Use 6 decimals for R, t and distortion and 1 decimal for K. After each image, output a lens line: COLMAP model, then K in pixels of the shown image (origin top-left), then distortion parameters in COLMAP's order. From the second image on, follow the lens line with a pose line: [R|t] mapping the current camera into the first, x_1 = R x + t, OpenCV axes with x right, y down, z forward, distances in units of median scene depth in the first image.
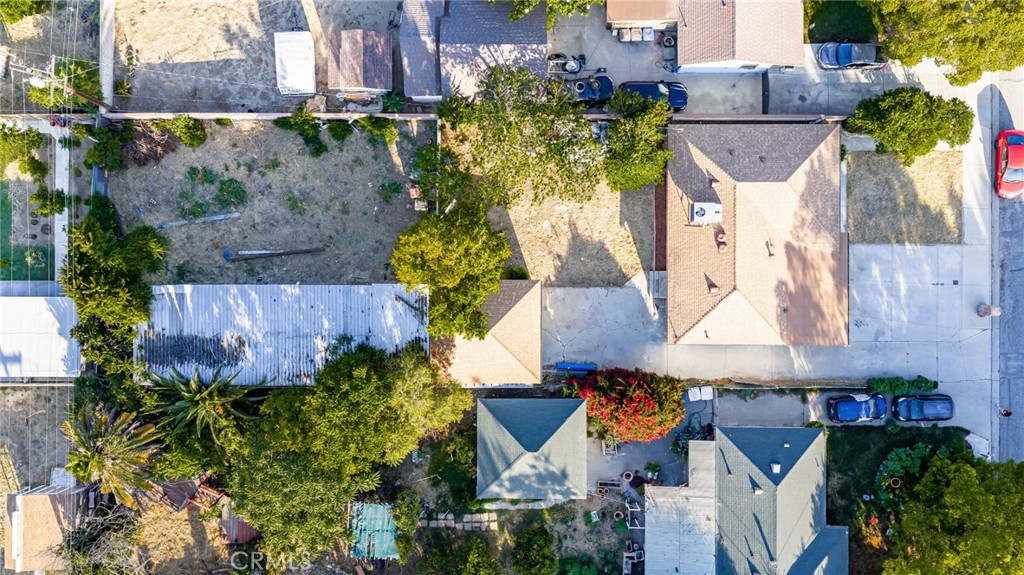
lens RADIAL K [[845.6, 0, 512.0], [0, 845.6, 287.5], [0, 0, 1]] dist [0.036730, -0.069904]
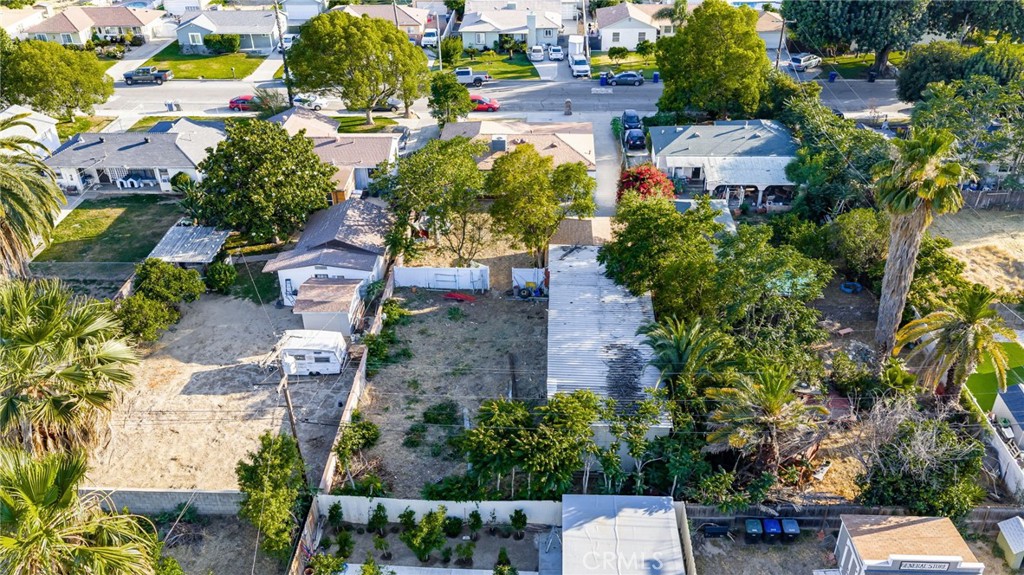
lens RADIAL K [[845.6, 0, 512.0], [0, 845.6, 287.5], [0, 0, 1]] dist [0.036730, -0.069904]
pose [[0.046700, -0.518953, 0.853526, -0.991971], [0.998858, 0.015623, -0.045153, -0.001664], [0.010098, 0.854660, 0.519090, 0.446636]]
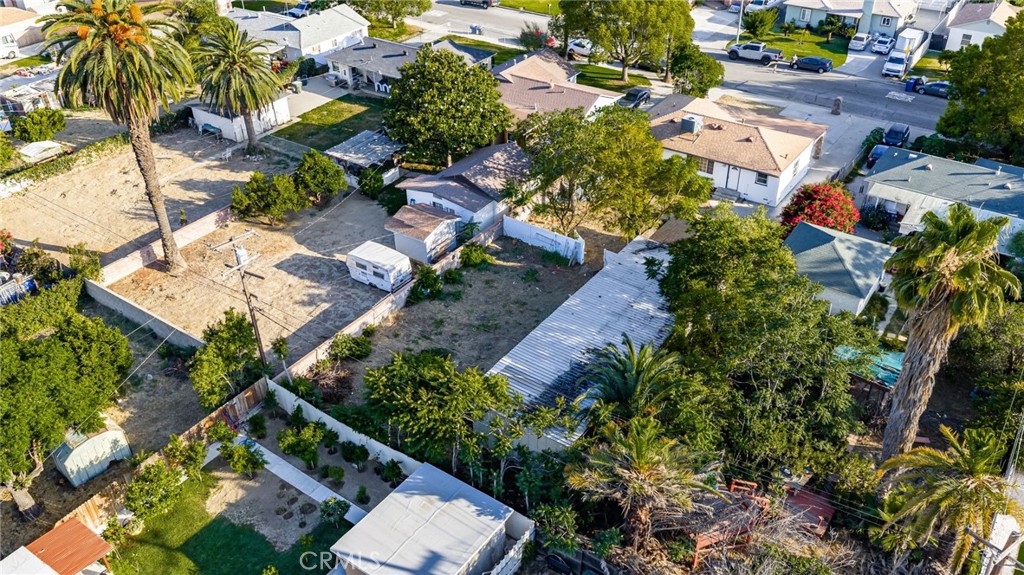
lens RADIAL K [[845.6, 0, 512.0], [0, 845.6, 287.5], [0, 0, 1]] dist [0.036730, -0.069904]
pose [[0.576745, -0.459927, 0.675154, -0.848875], [0.816907, 0.319276, -0.480340, 0.358774], [0.005360, 0.828571, 0.559858, 0.443854]]
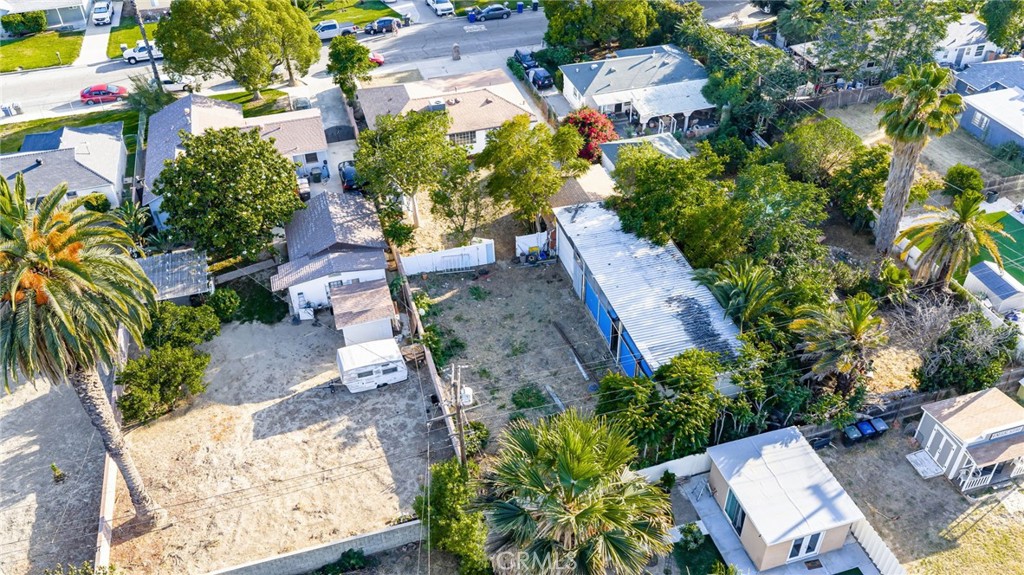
lens RADIAL K [[845.6, 0, 512.0], [0, 845.6, 287.5], [0, 0, 1]] dist [0.036730, -0.069904]
pose [[-0.285432, -0.585695, 0.758610, -0.932459], [0.958316, -0.184857, 0.217851, -0.298908], [0.012640, 0.789170, 0.614045, 0.363808]]
